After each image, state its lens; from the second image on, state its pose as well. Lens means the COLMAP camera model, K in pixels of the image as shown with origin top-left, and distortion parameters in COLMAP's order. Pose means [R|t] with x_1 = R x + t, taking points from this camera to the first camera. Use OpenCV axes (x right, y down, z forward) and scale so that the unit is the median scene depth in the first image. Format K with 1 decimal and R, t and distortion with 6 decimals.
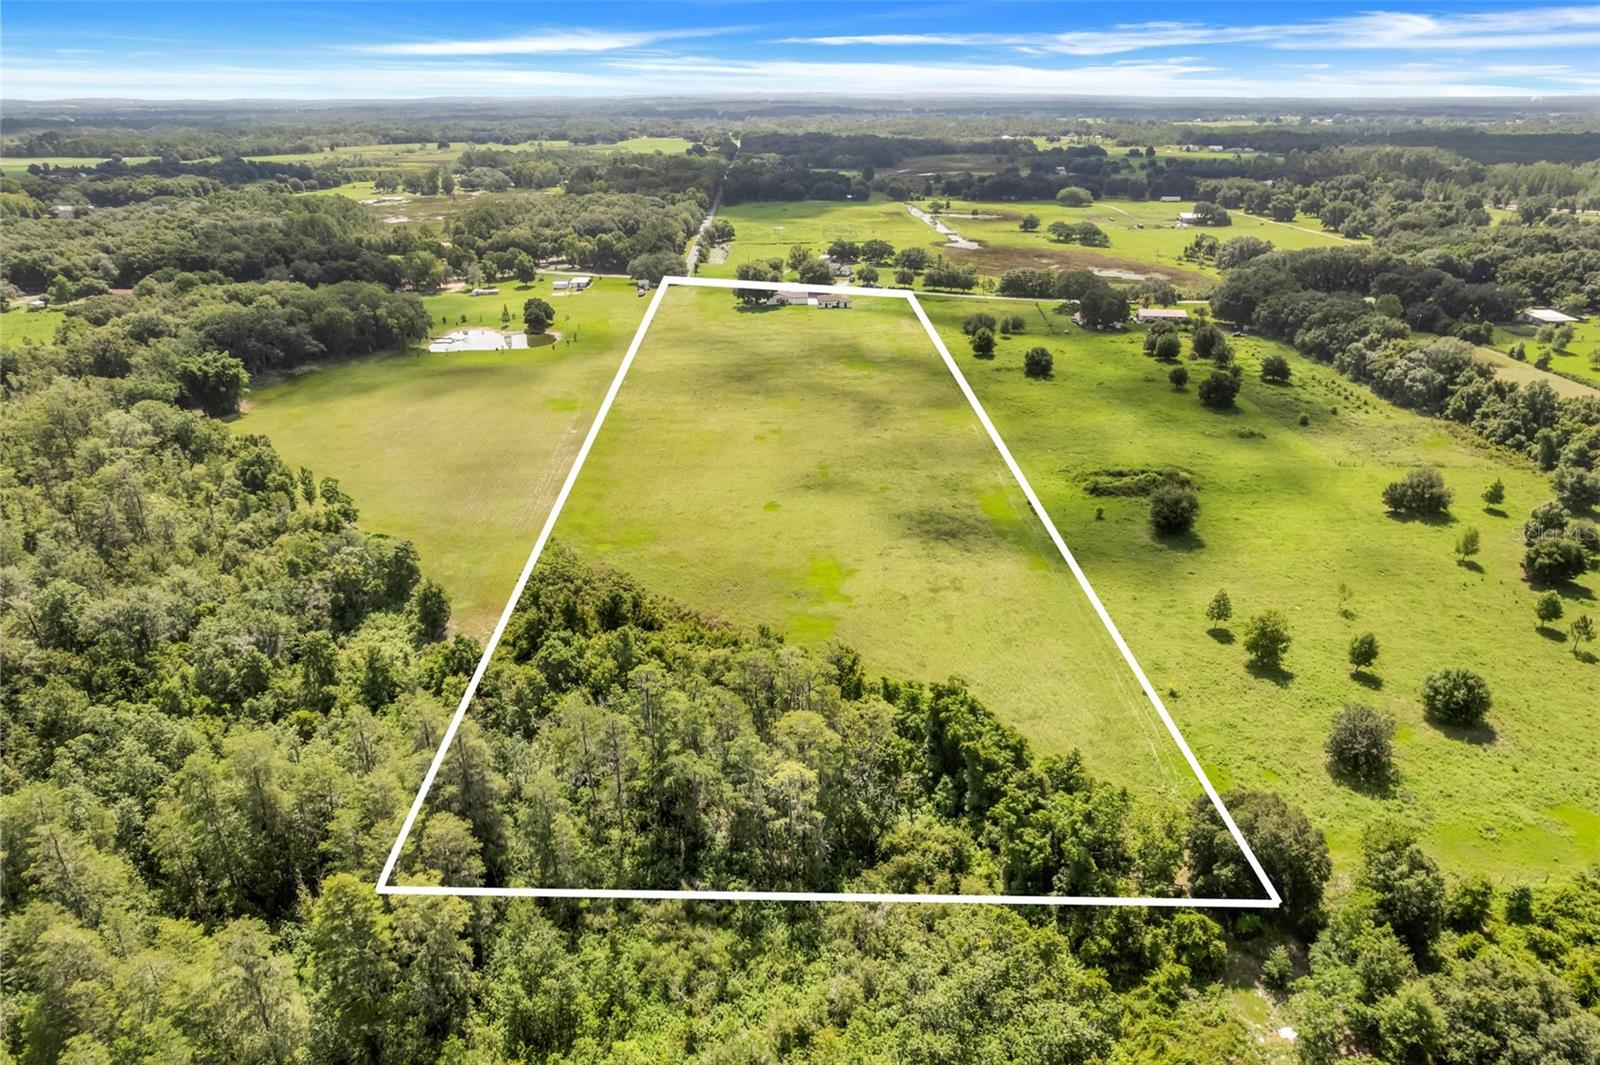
lens RADIAL K [[1021.3, 0, 810.0], [0, 1021.3, 531.5], [0, 0, 1]] dist [-0.086069, 0.078986]
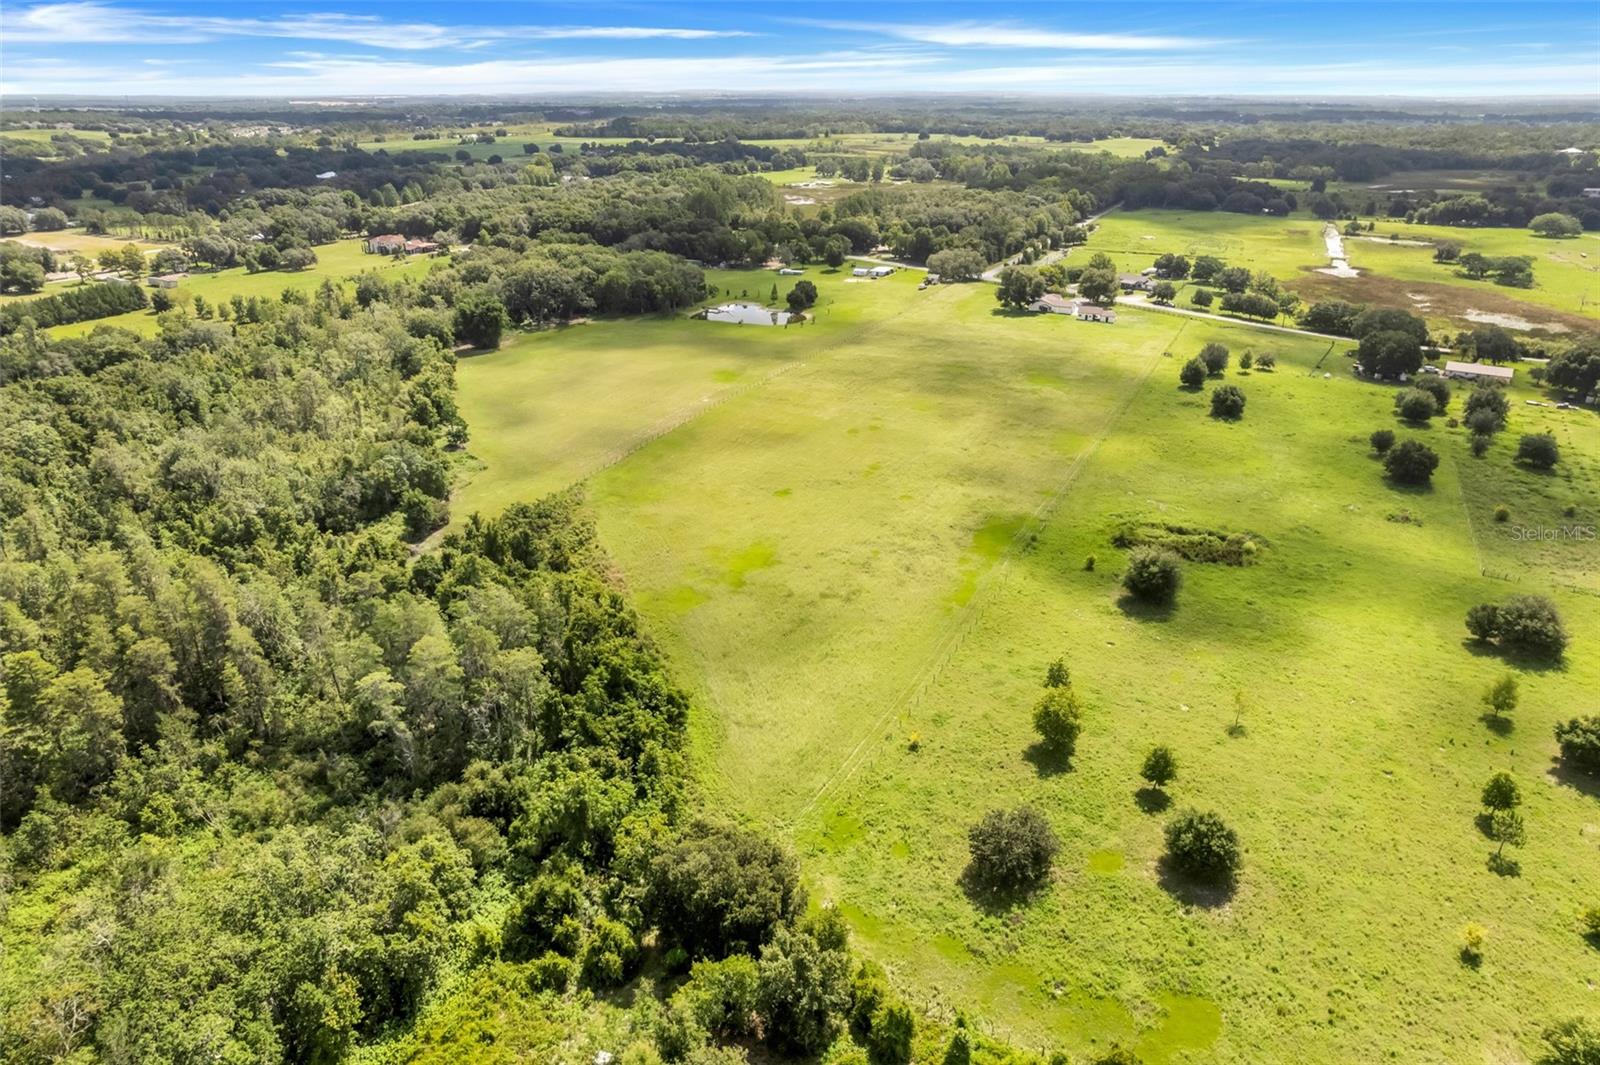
lens RADIAL K [[1021.3, 0, 810.0], [0, 1021.3, 531.5], [0, 0, 1]] dist [-0.086069, 0.078986]
pose [[0.885552, 0.191449, -0.423255, 0.238758], [-0.190118, 0.980691, 0.045818, -0.021307], [0.423854, 0.039894, 0.904851, 0.043472]]
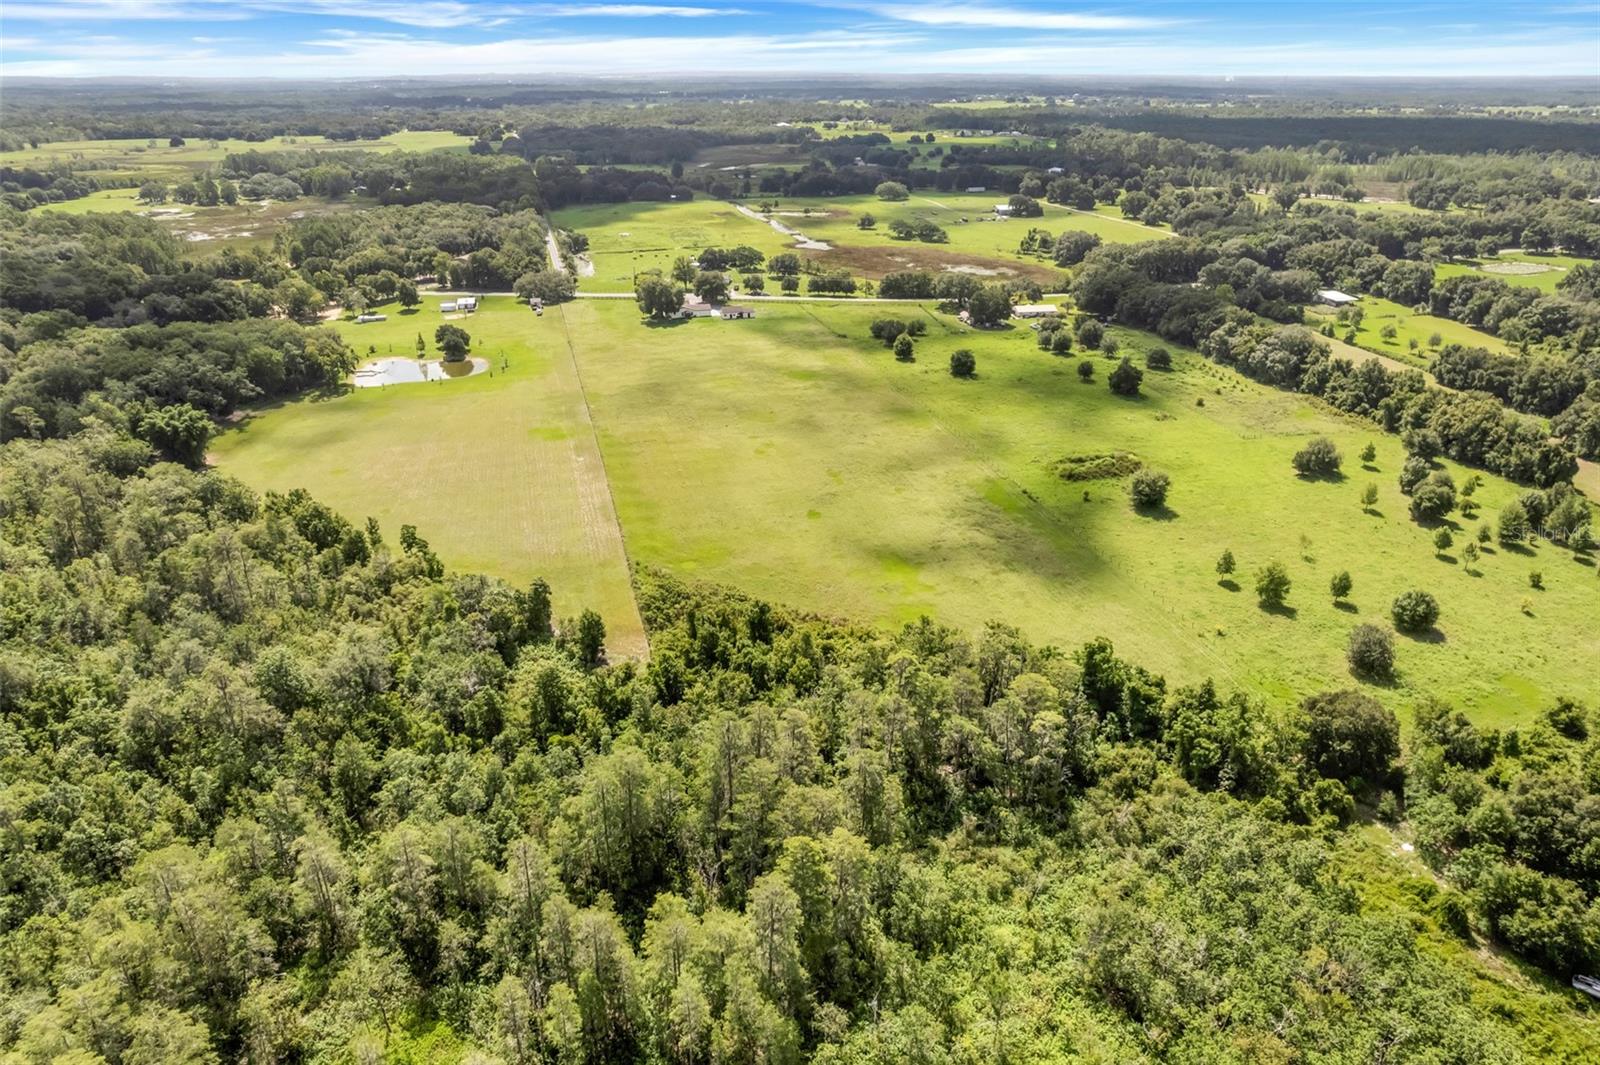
lens RADIAL K [[1042.5, 0, 813.3], [0, 1042.5, 532.7], [0, 0, 1]] dist [-0.085239, 0.079393]
pose [[0.972920, -0.092648, 0.211761, -0.156773], [0.090286, 0.995698, 0.020815, -0.015812], [-0.212778, -0.001132, 0.977100, -0.066468]]
